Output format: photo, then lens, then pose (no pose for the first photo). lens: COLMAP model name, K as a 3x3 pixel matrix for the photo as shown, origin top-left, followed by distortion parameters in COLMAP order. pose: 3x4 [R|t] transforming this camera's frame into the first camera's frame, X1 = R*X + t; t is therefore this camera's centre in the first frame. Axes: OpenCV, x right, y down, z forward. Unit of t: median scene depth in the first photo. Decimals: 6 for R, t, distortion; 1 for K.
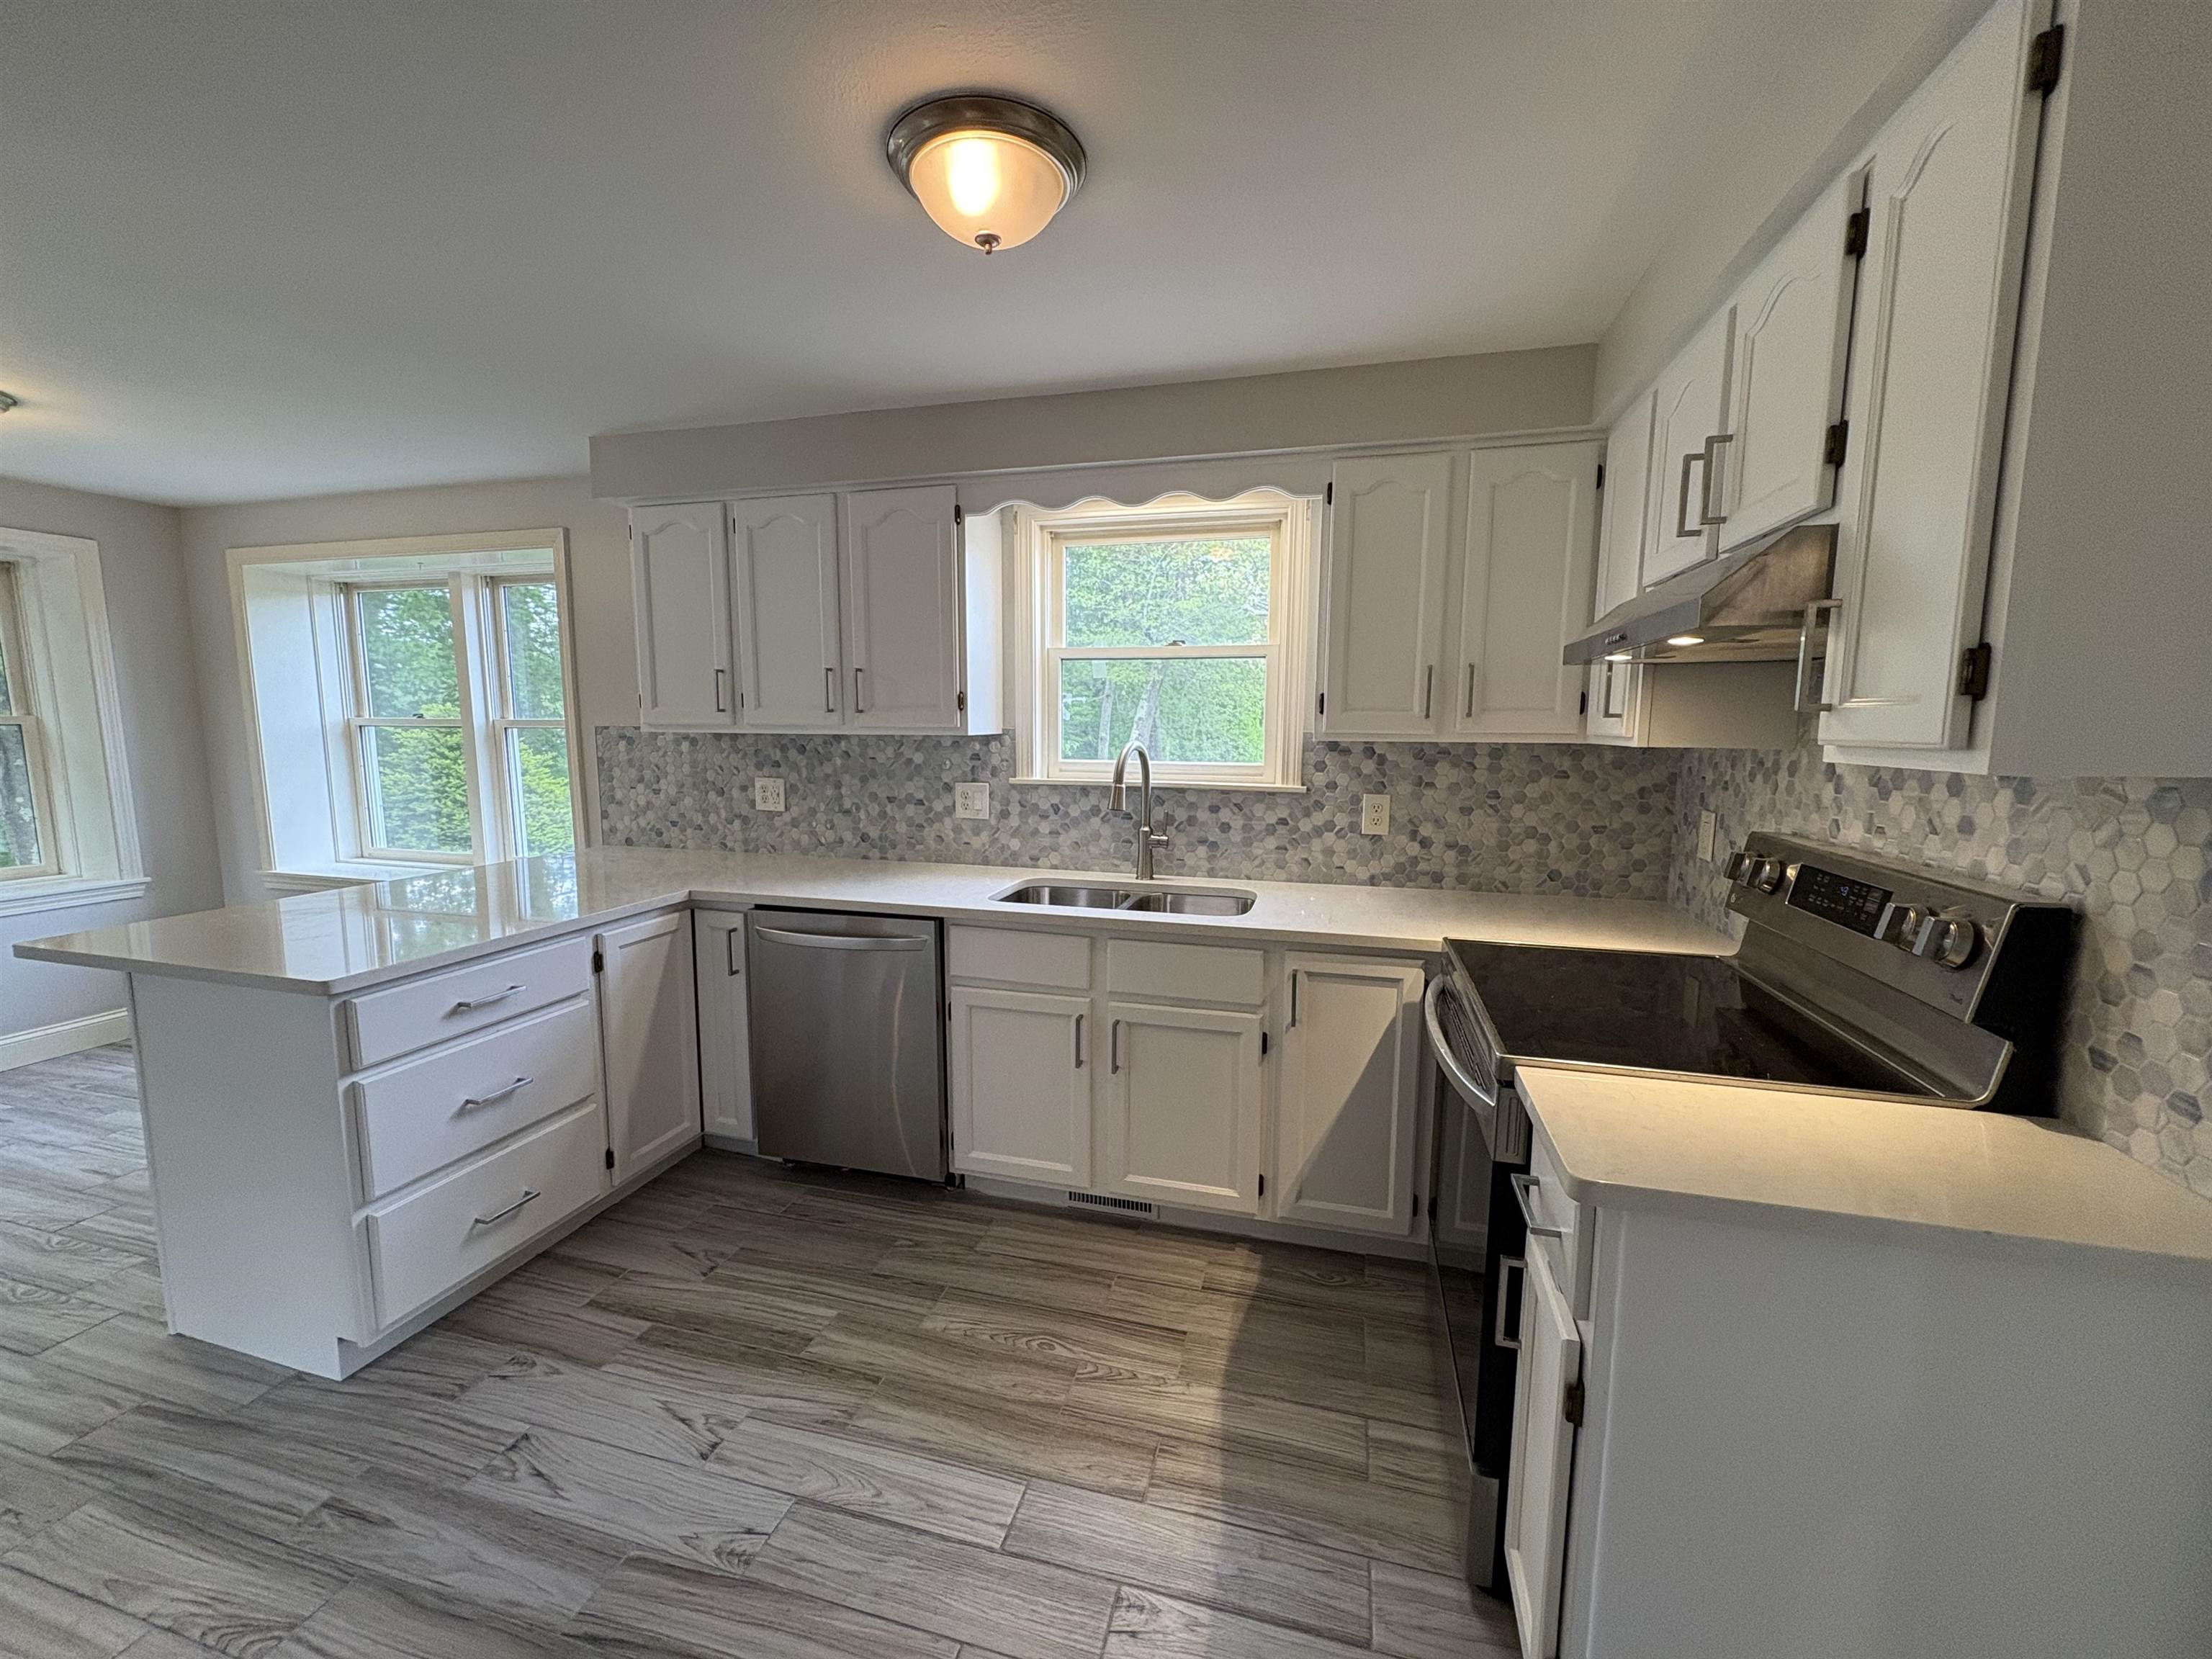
lens RADIAL K [[880.9, 0, 1102.7], [0, 880.9, 827.0], [0, 0, 1]] dist [0.002257, -0.000470]
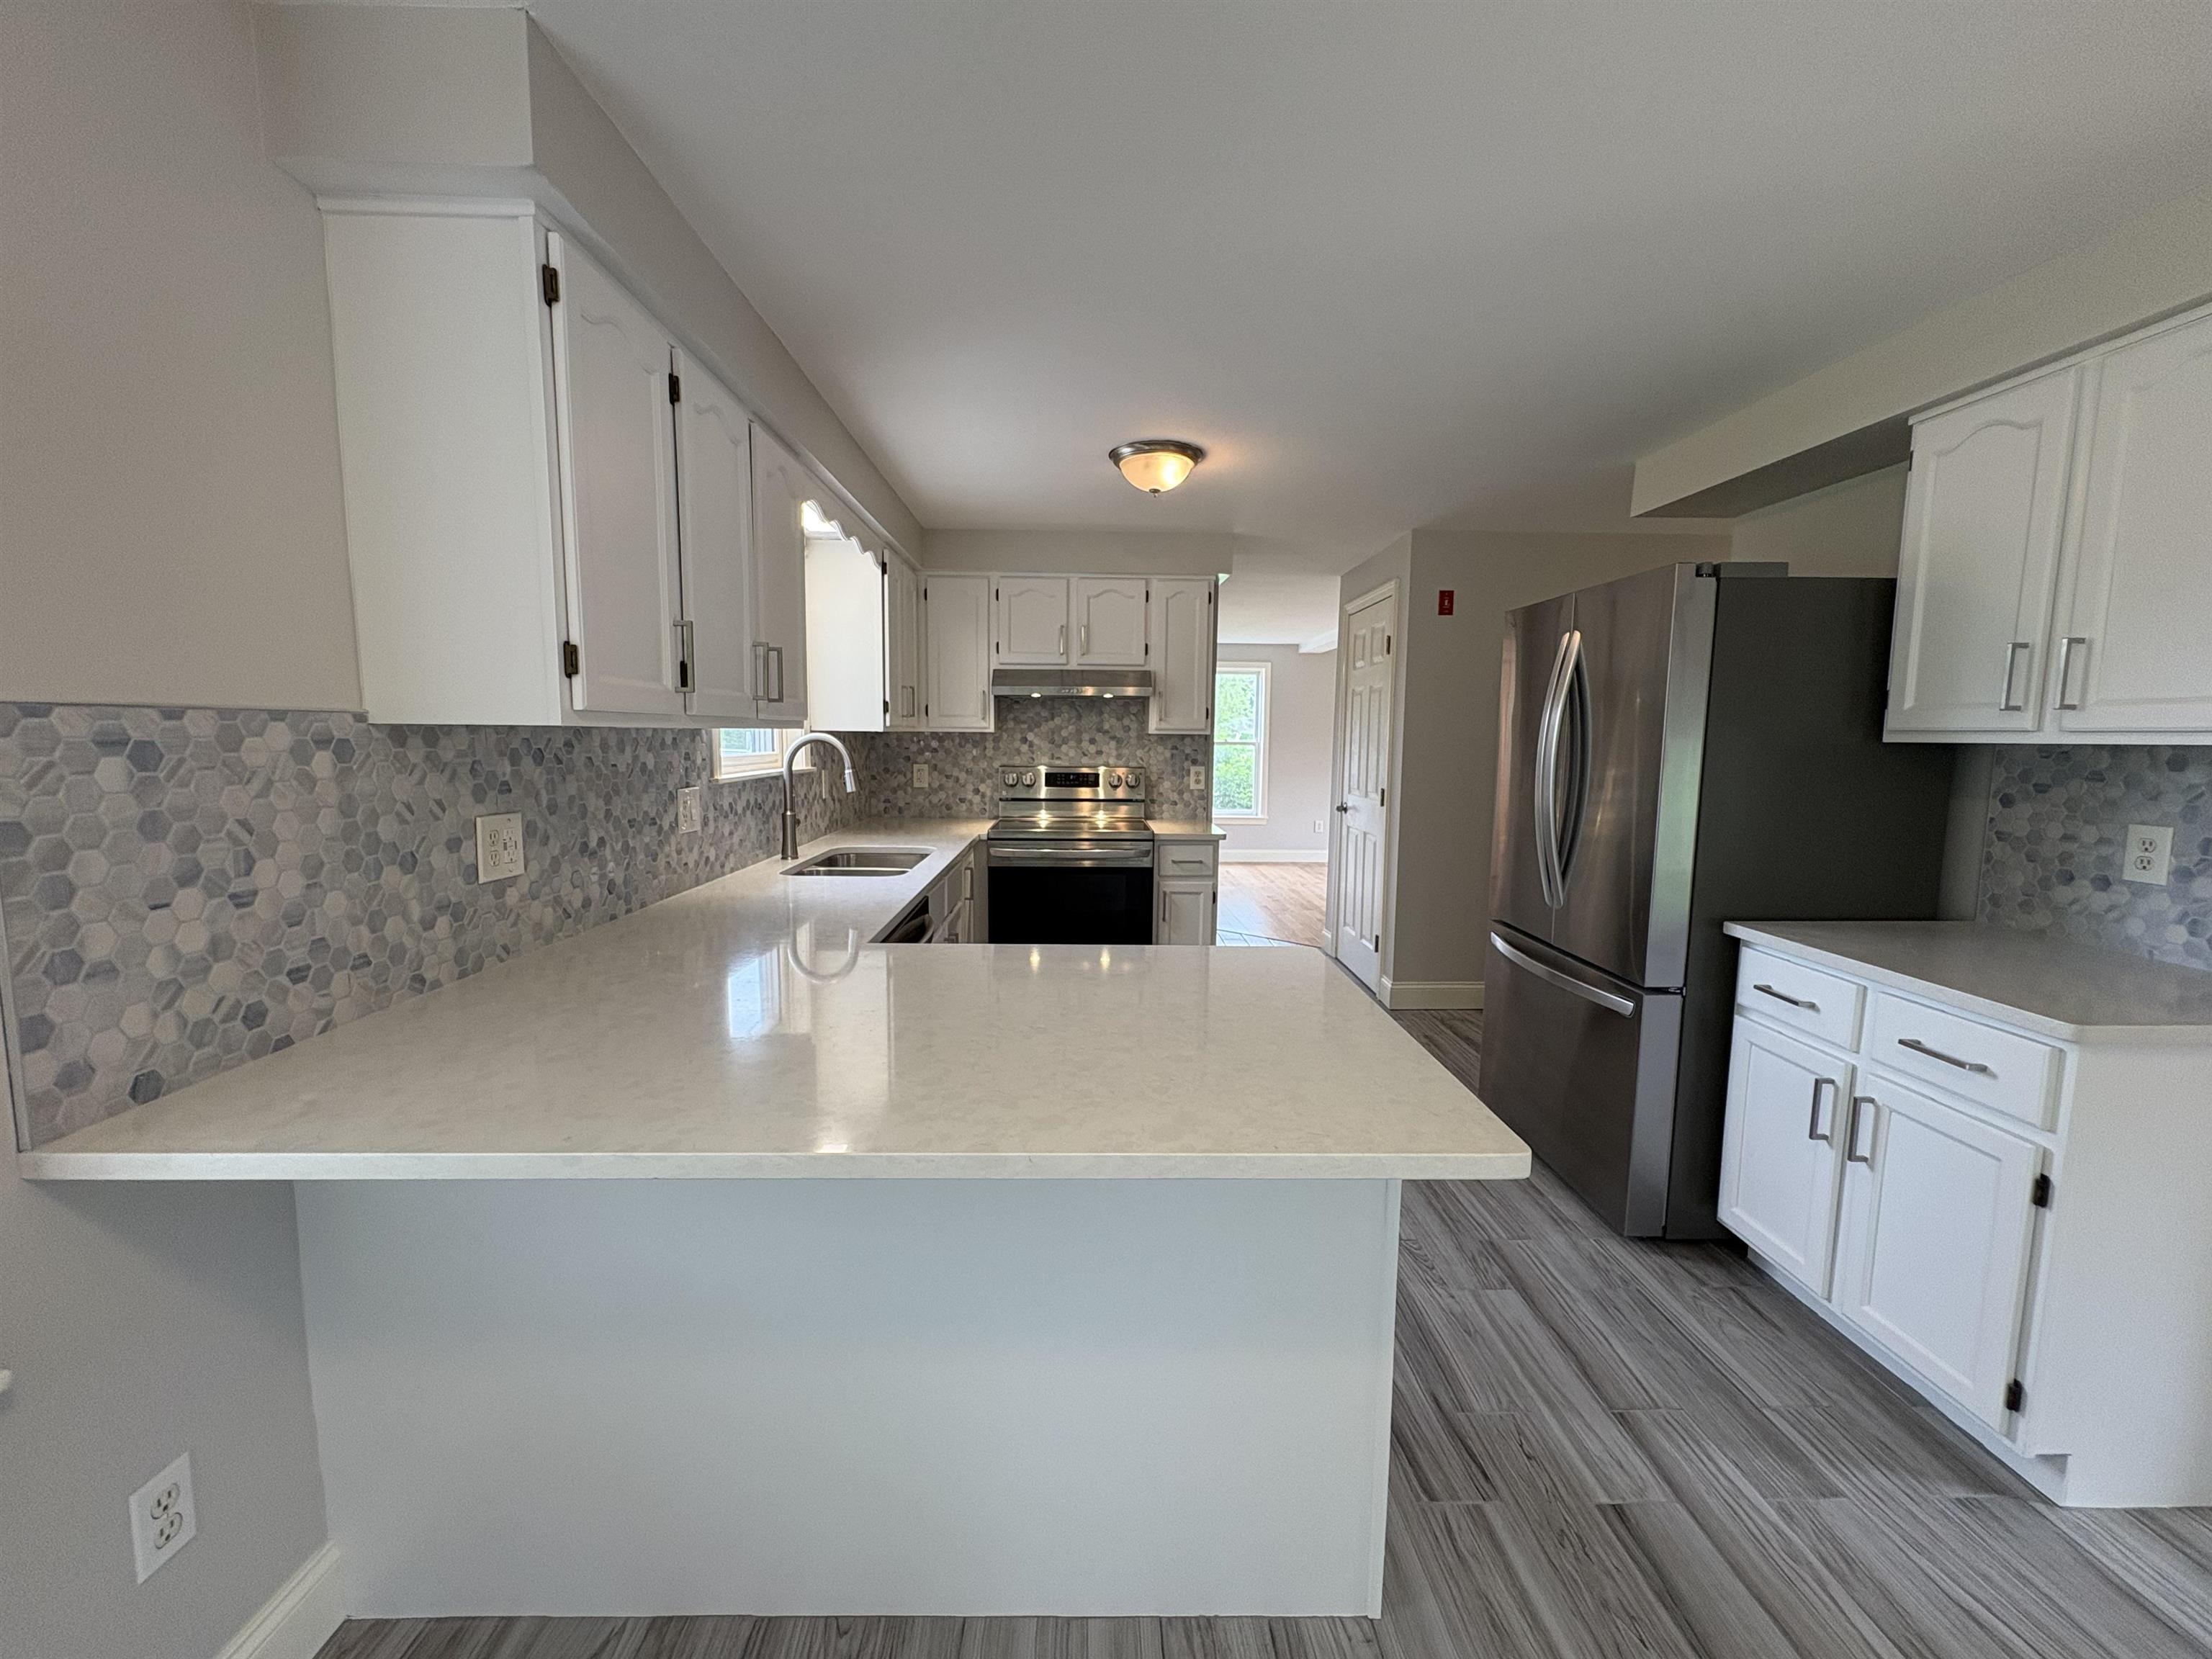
lens RADIAL K [[880.9, 0, 1102.7], [0, 880.9, 827.0], [0, 0, 1]] dist [0.002257, -0.000470]
pose [[-0.288476, -0.109194, 0.951240, -1.159428], [0.103857, 0.984046, 0.144456, -0.103567], [-0.951838, 0.140465, -0.272533, 0.961198]]
